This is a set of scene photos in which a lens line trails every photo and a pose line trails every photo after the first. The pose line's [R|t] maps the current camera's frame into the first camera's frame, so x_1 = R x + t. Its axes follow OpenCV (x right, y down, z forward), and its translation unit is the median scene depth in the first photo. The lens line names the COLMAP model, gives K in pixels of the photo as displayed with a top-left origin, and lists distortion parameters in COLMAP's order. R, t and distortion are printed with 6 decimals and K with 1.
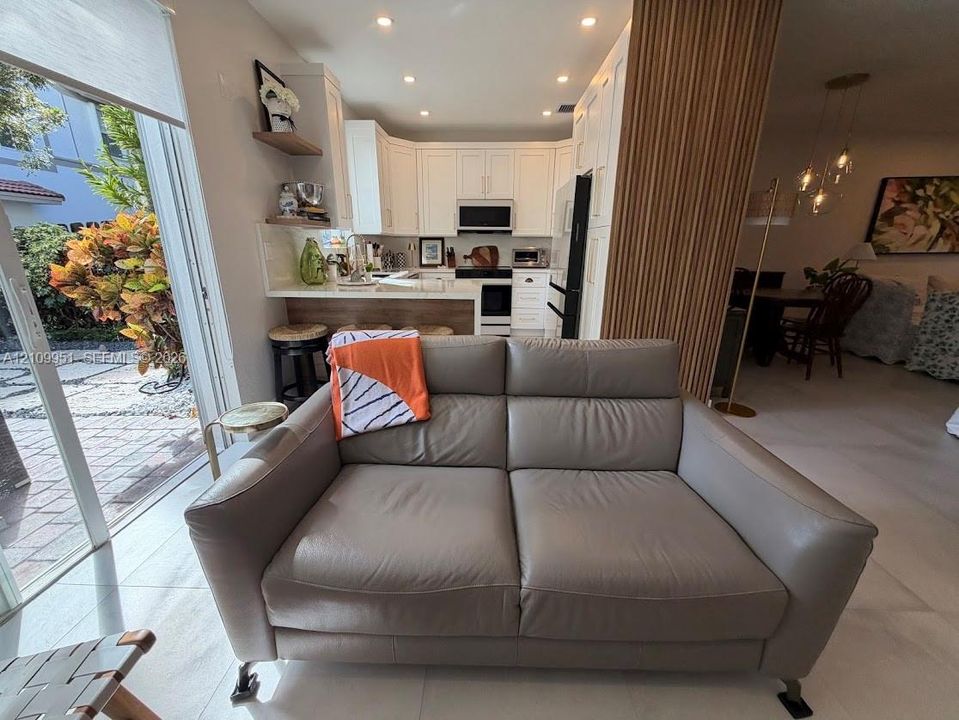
lens RADIAL K [[378.8, 0, 478.2], [0, 378.8, 356.2], [0, 0, 1]] dist [-0.003906, -0.000227]
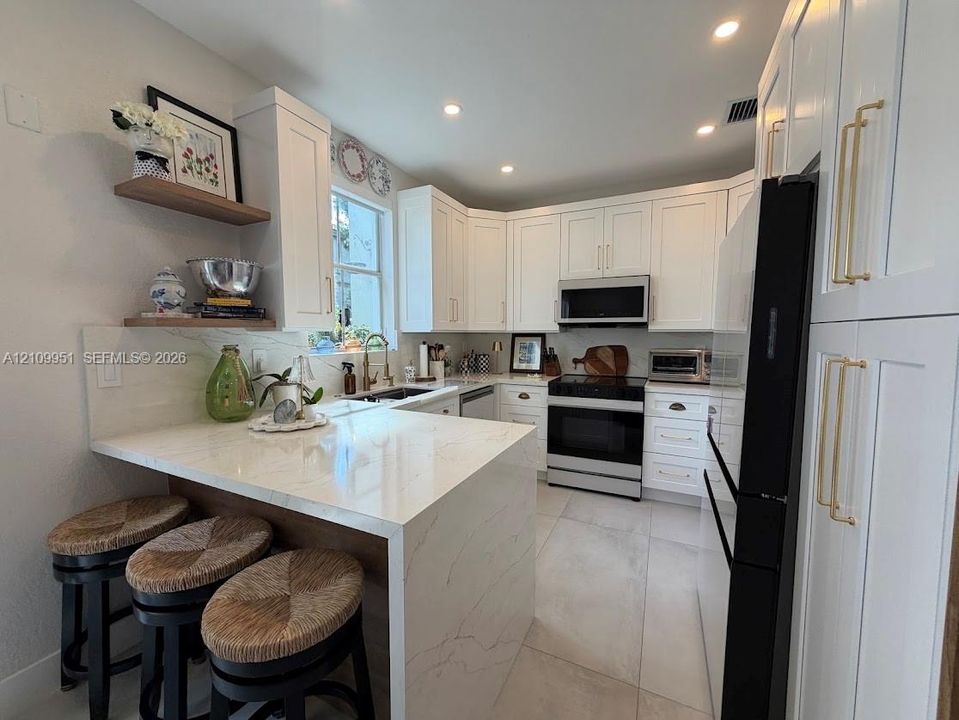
lens RADIAL K [[378.8, 0, 475.0], [0, 378.8, 358.3], [0, 0, 1]] dist [-0.003906, -0.000227]
pose [[0.905038, 0.021015, -0.424812, 0.125397], [-0.113747, 0.974358, -0.194132, -0.159537], [0.409839, 0.224018, 0.884221, 0.456893]]
